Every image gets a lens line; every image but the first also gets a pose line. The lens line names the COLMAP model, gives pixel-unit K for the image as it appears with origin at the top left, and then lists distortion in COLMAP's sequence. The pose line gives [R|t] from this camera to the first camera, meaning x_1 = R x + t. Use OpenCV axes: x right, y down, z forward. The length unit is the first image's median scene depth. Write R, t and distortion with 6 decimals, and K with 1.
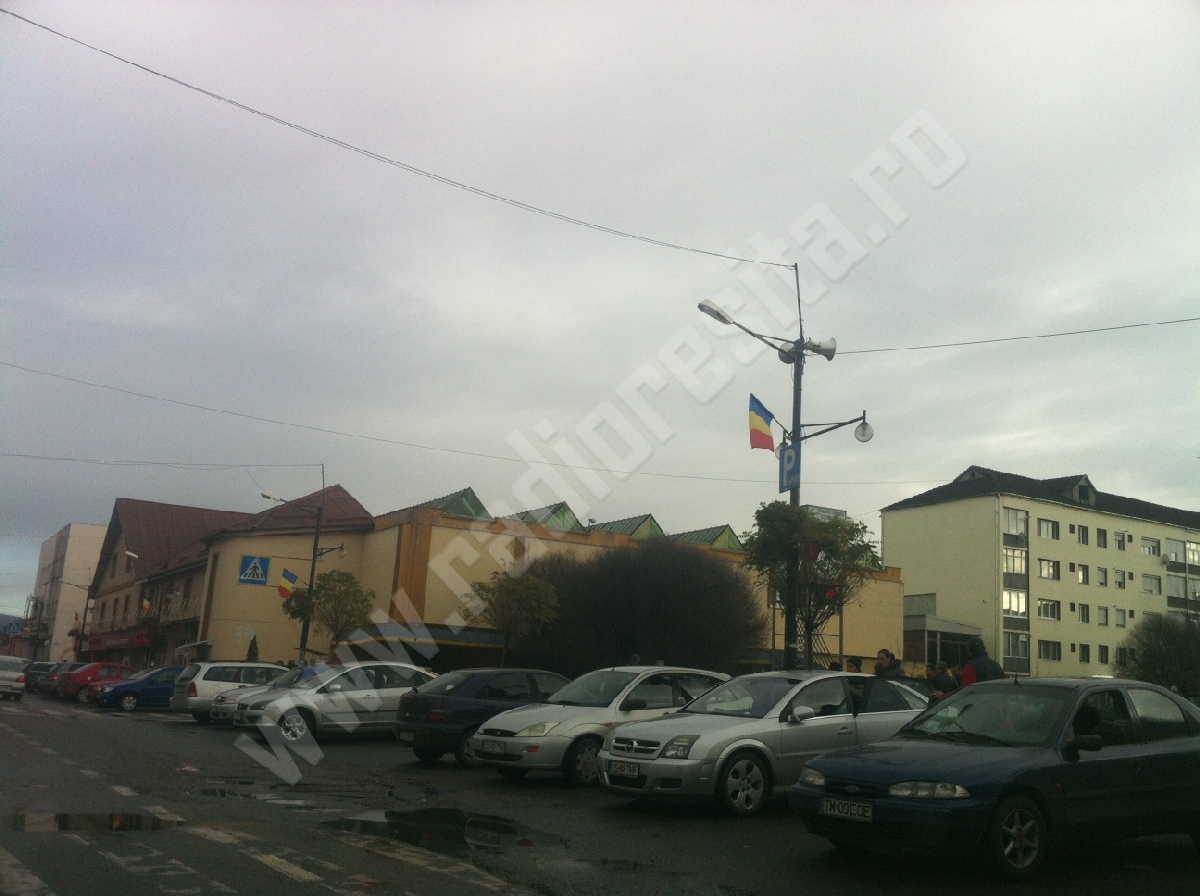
lens RADIAL K [[1188.1, 0, 600.0], [0, 1188.1, 448.0], [0, 0, 1]] dist [-0.009270, -0.023620]
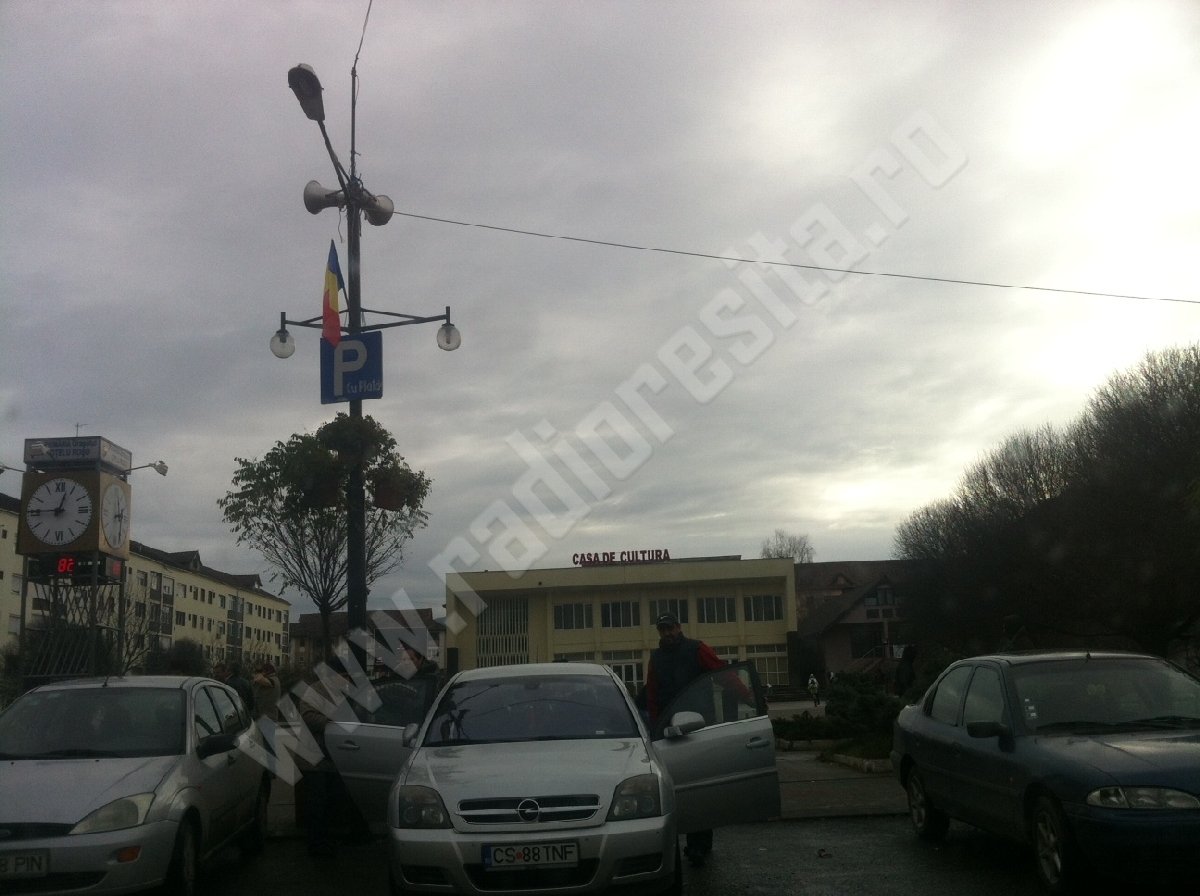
lens RADIAL K [[1188.1, 0, 600.0], [0, 1188.1, 448.0], [0, 0, 1]] dist [-0.009270, -0.023620]
pose [[0.532129, 0.110482, 0.839424, -0.419898], [-0.109706, 0.992089, -0.061031, 0.112669], [-0.839526, -0.059614, 0.540039, 0.670029]]
